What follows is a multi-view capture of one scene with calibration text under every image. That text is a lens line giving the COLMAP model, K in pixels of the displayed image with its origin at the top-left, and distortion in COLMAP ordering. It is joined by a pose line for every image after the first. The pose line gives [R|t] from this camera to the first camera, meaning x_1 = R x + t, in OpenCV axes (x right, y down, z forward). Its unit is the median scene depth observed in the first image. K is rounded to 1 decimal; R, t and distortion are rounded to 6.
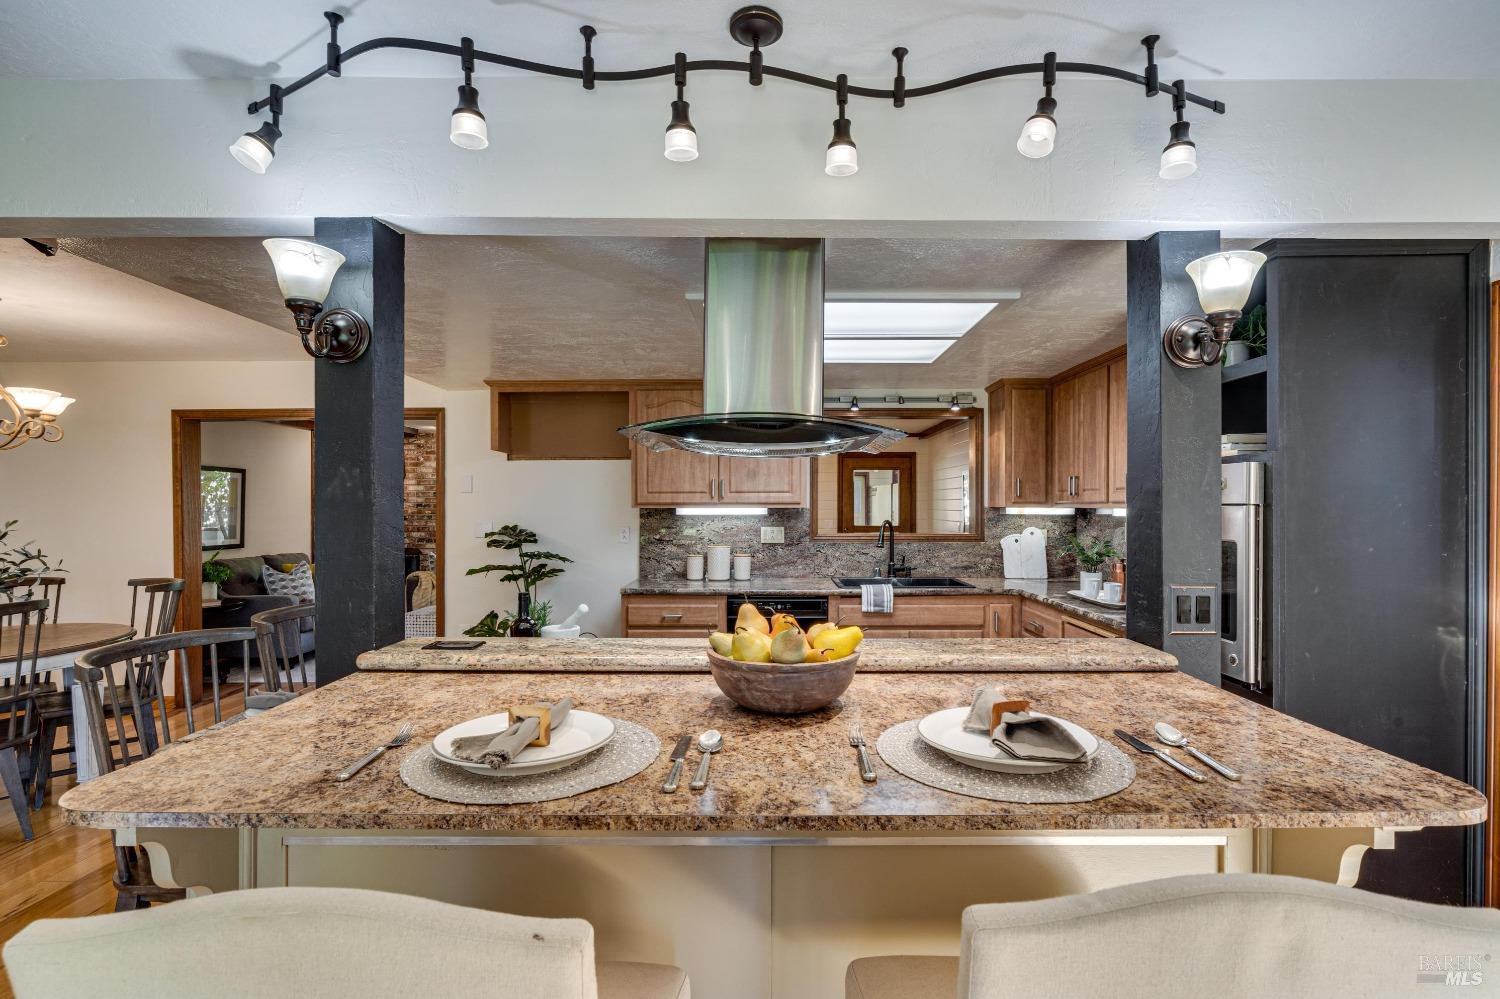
lens RADIAL K [[694.5, 0, 763.8], [0, 694.5, 509.9], [0, 0, 1]] dist [-0.000448, 0.000391]
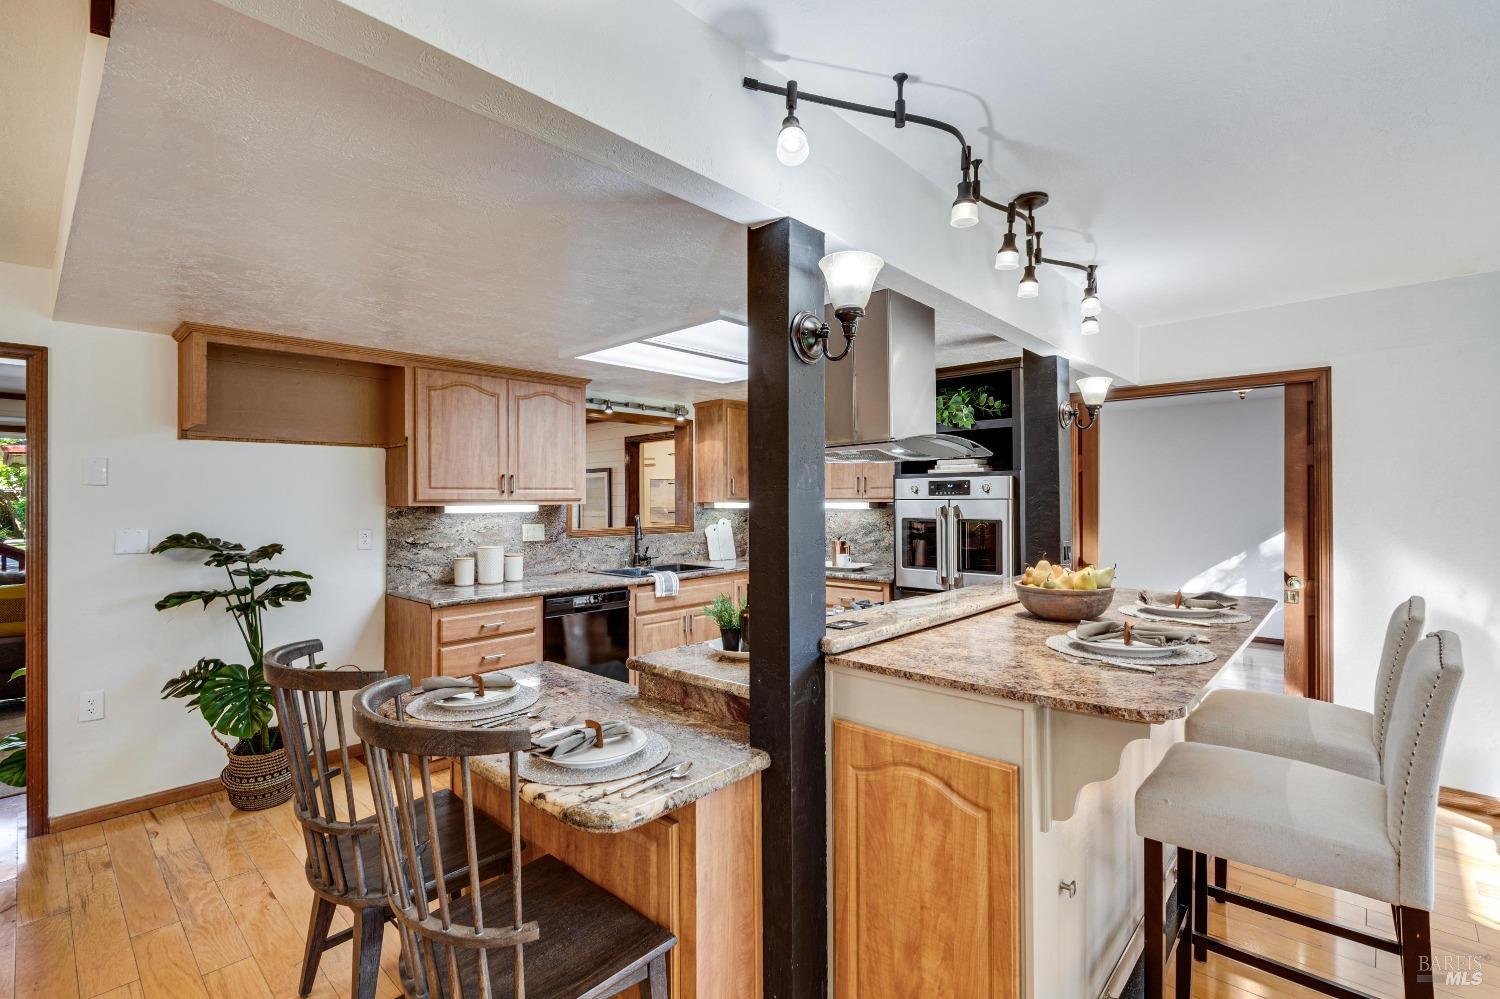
lens RADIAL K [[684.5, 0, 750.0], [0, 684.5, 499.5], [0, 0, 1]] dist [0.000471, 0.000323]
pose [[0.680275, -0.002886, 0.732952, -0.493757], [0.010789, 0.999923, -0.006077, -0.001260], [-0.732878, 0.012041, 0.680254, 0.129679]]
